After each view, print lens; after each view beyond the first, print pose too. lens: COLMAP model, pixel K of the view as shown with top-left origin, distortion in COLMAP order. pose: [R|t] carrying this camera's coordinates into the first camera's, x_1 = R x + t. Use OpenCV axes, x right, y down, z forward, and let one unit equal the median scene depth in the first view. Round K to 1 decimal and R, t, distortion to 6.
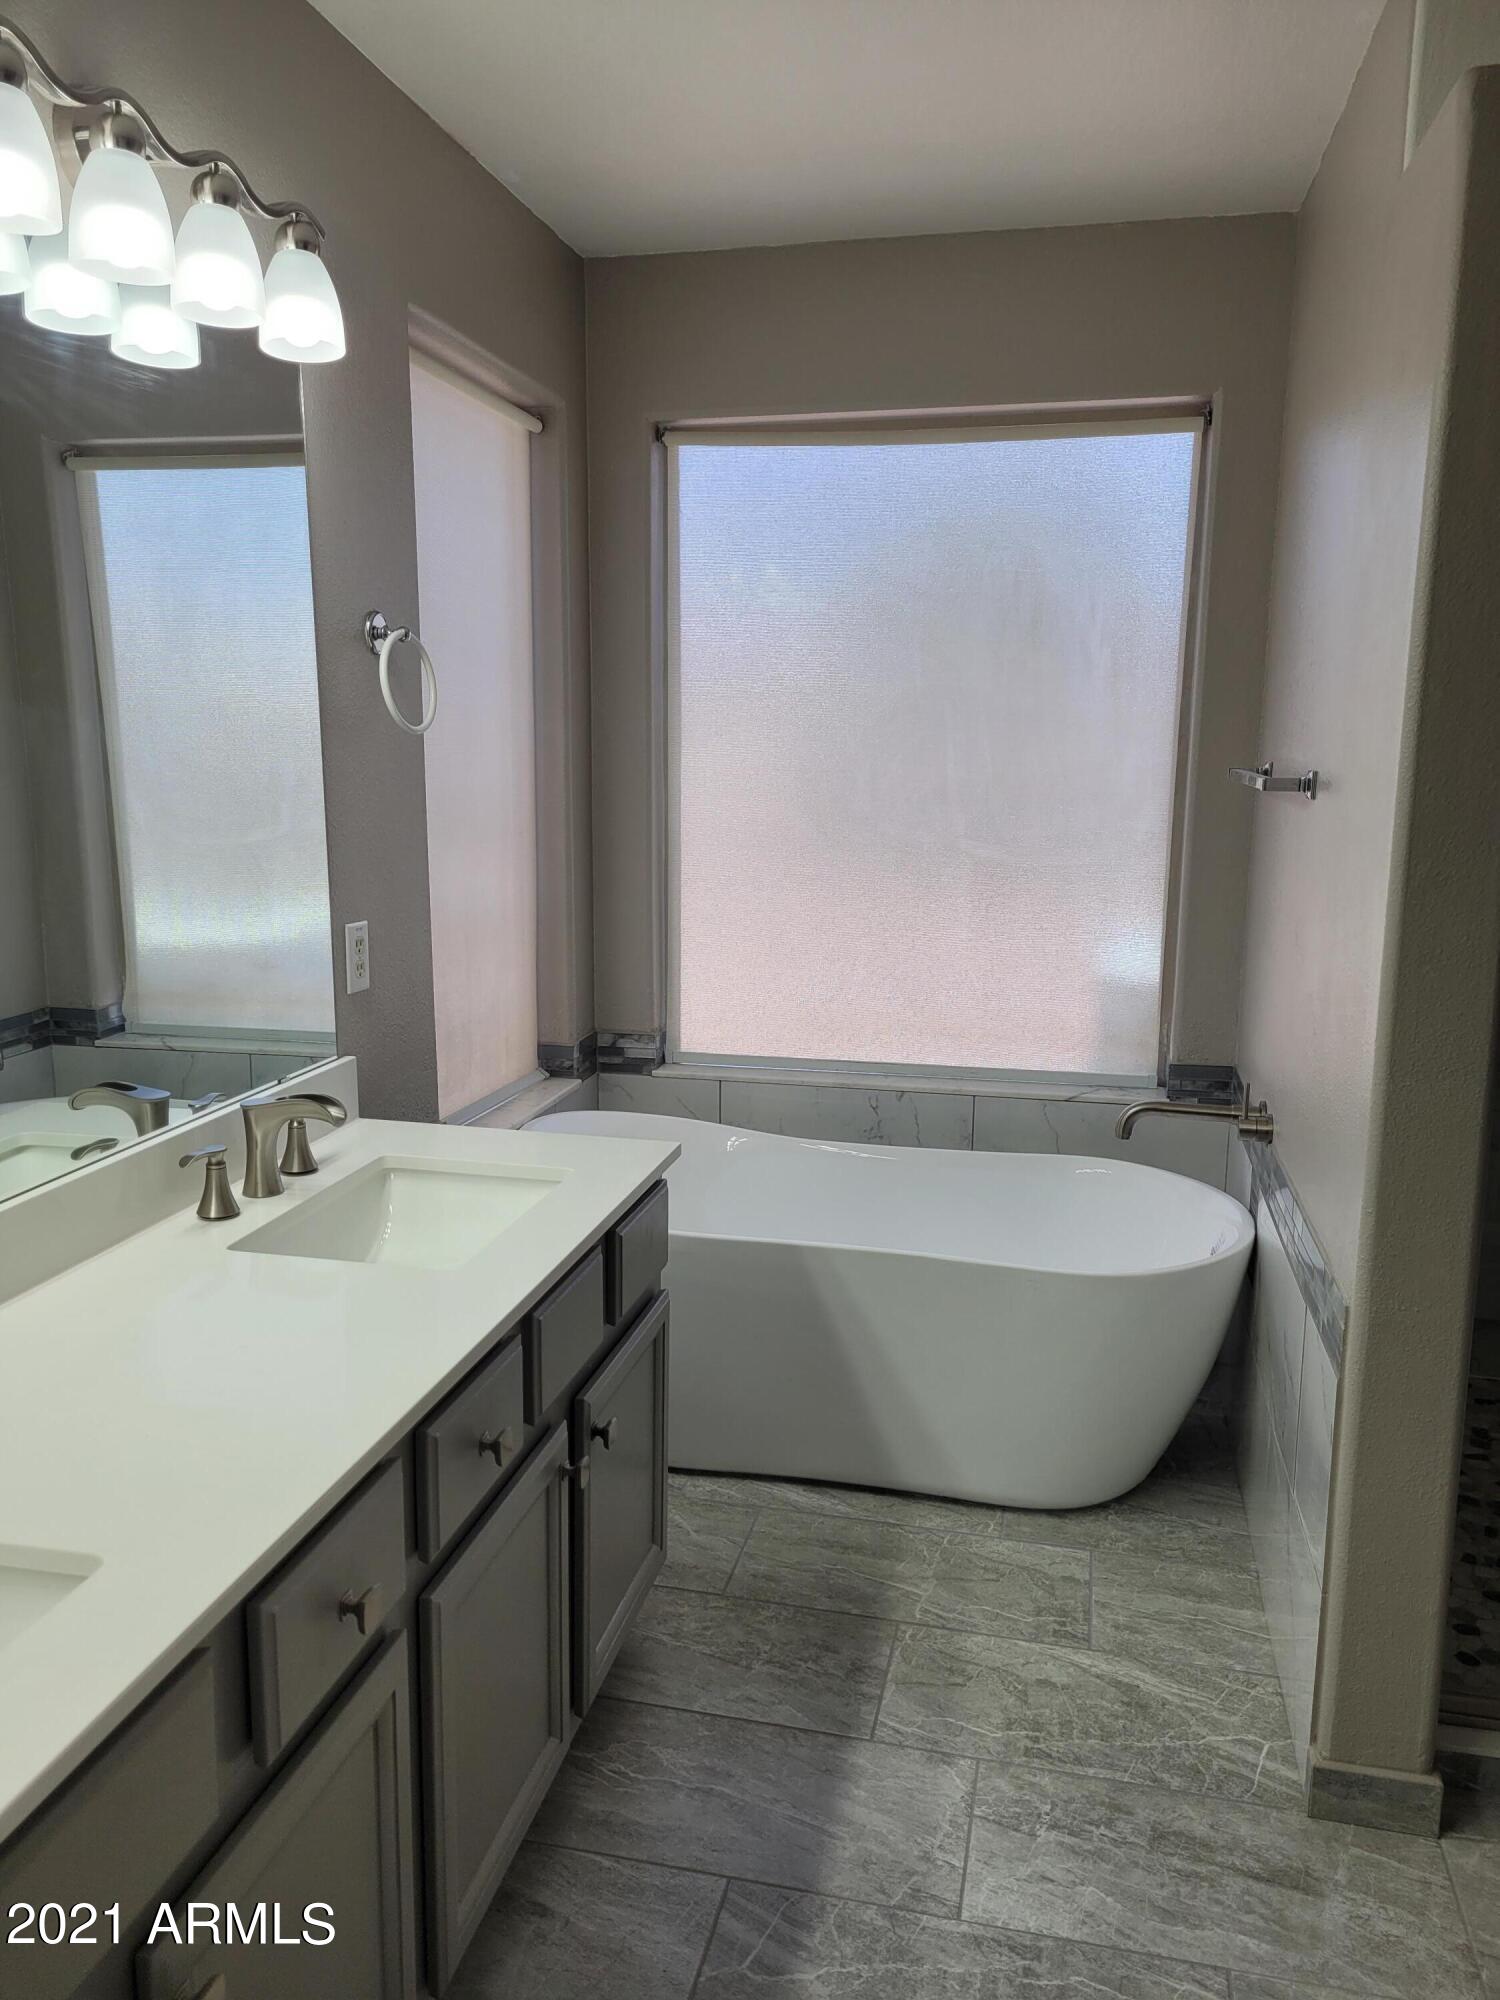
lens RADIAL K [[1523.2, 0, 745.2], [0, 1523.2, 1029.5], [0, 0, 1]] dist [0.070434, -0.063984]
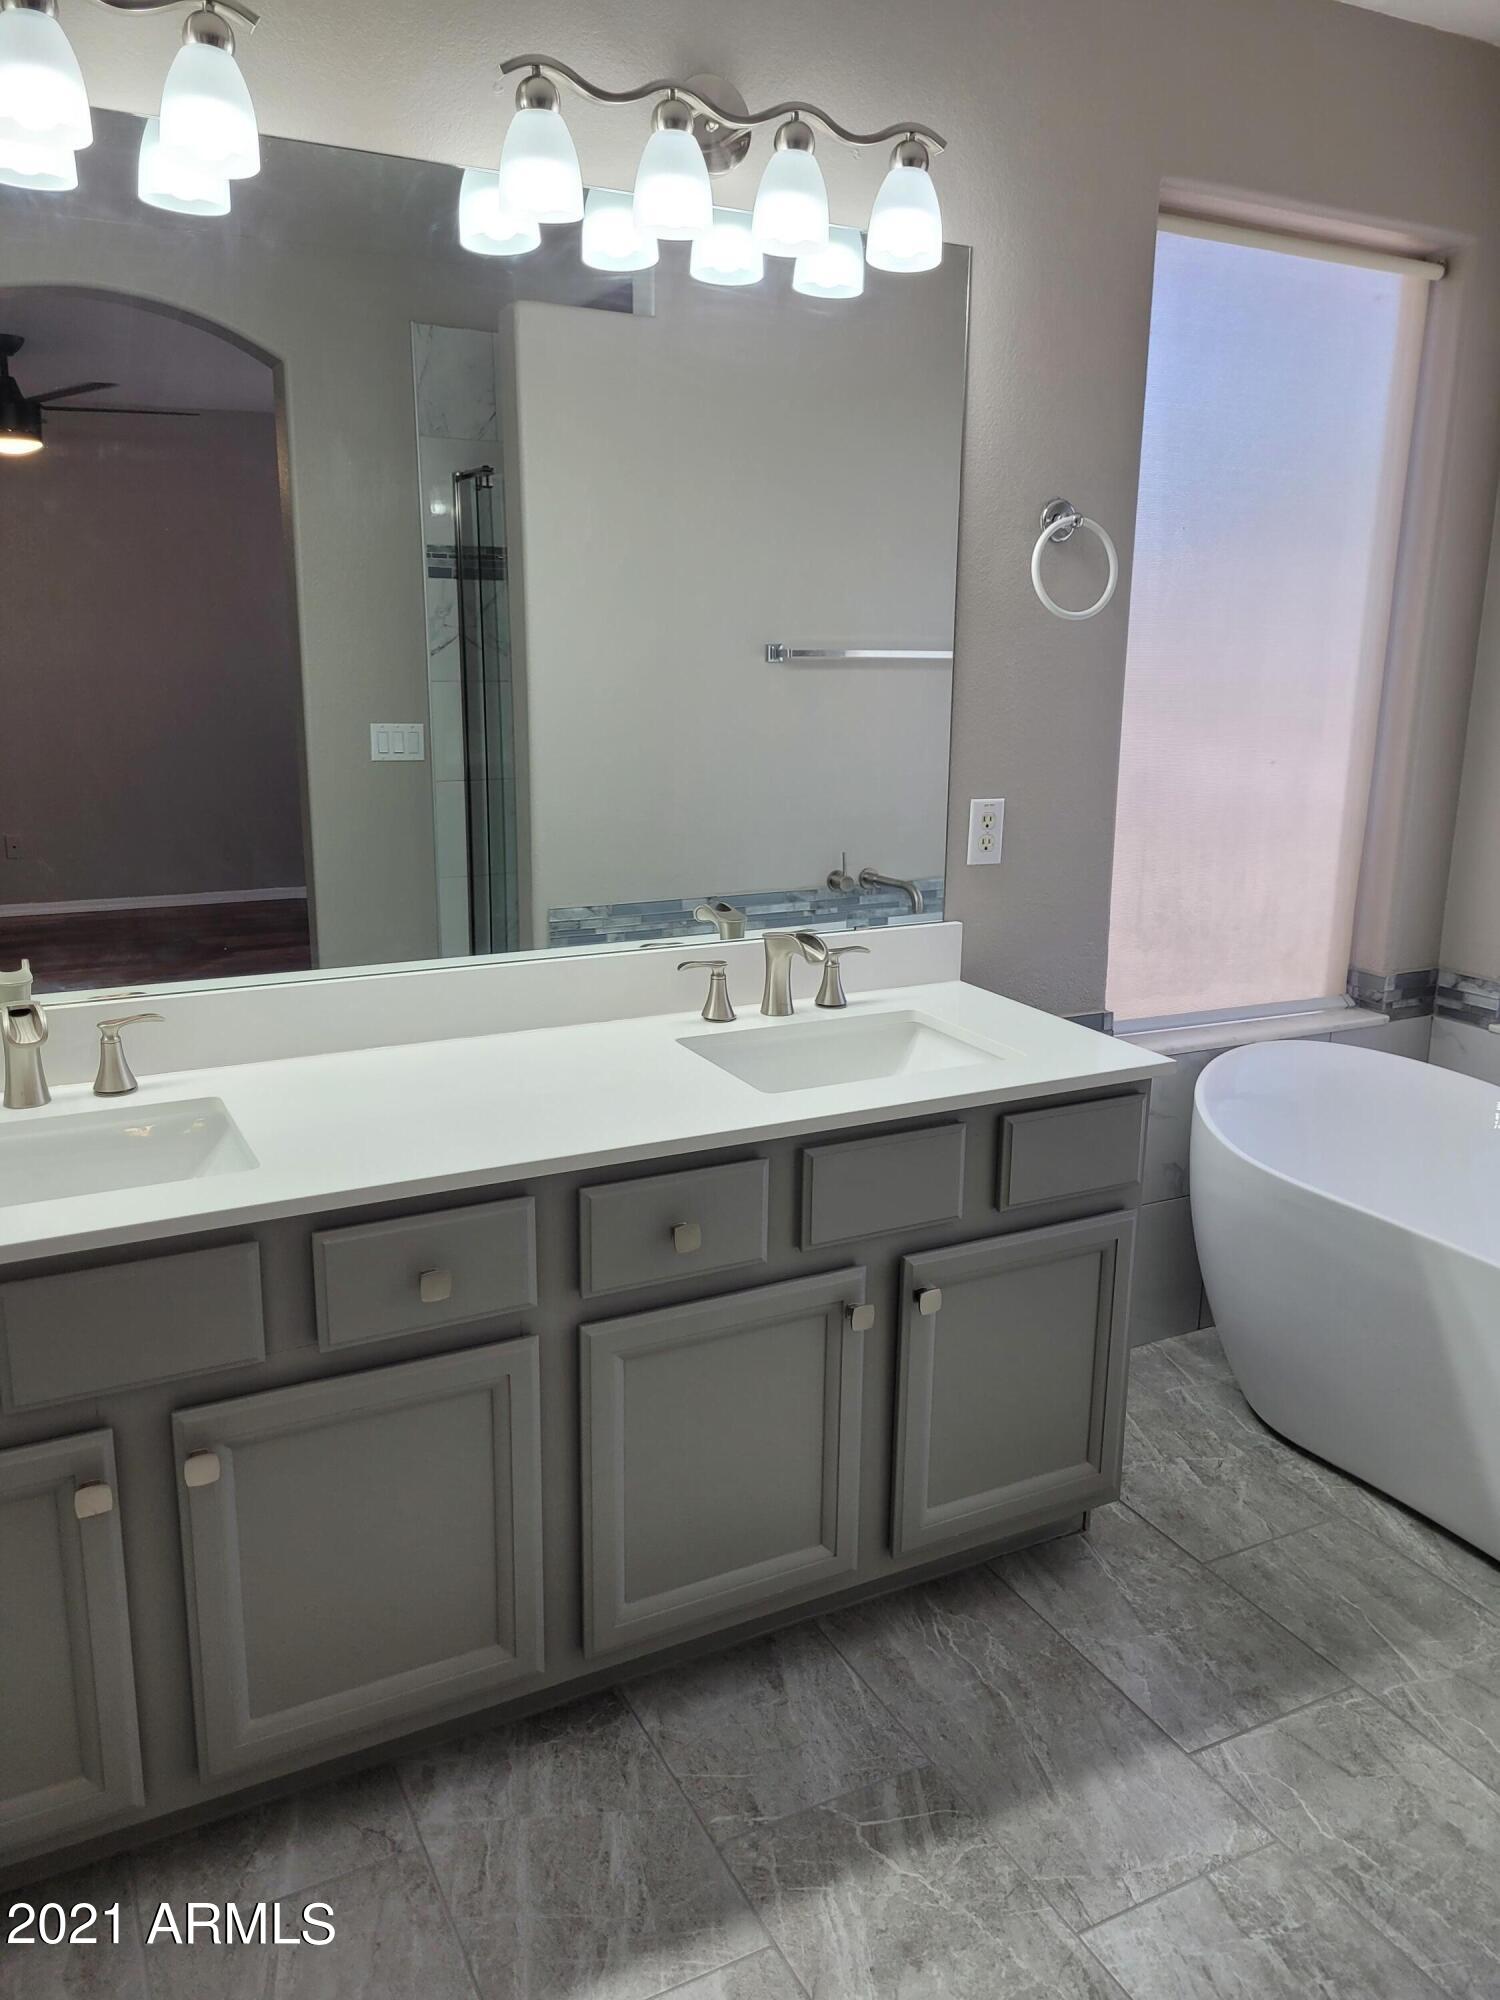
lens RADIAL K [[1506.5, 0, 750.0], [0, 1506.5, 1000.0], [0, 0, 1]] dist [0.050988, -0.052035]
pose [[0.643449, 0.183632, -0.743137, 0.480174], [-0.155716, 0.981902, 0.107803, -0.021641], [0.749483, 0.046353, 0.660399, 0.204513]]
